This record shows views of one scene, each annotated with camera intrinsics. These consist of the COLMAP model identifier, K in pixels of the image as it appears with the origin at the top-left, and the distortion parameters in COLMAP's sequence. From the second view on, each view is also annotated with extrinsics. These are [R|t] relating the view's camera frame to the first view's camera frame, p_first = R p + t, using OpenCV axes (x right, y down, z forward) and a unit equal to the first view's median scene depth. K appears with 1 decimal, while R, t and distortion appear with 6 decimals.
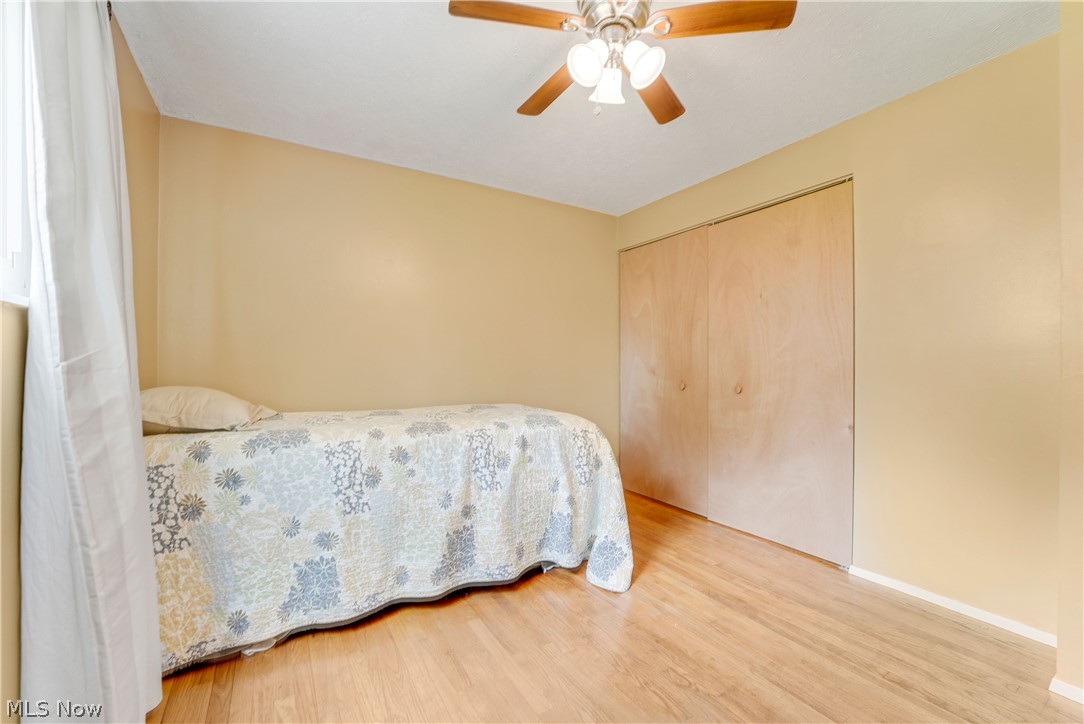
lens RADIAL K [[447.4, 0, 540.4], [0, 447.4, 365.7], [0, 0, 1]] dist [-0.010173, 0.000316]
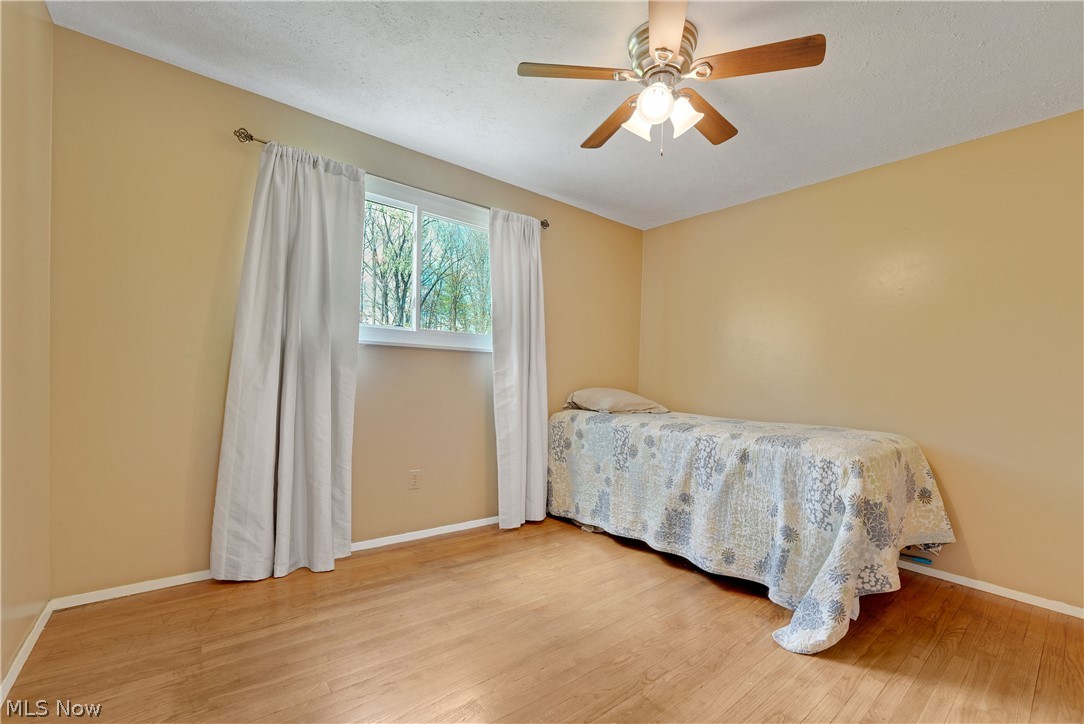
lens RADIAL K [[447.4, 0, 540.4], [0, 447.4, 365.7], [0, 0, 1]] dist [-0.010173, 0.000316]
pose [[0.167330, -0.018070, -0.985735, 1.024987], [-0.034333, 0.999119, -0.024144, 0.006576], [0.985303, 0.037884, 0.166562, 0.411133]]
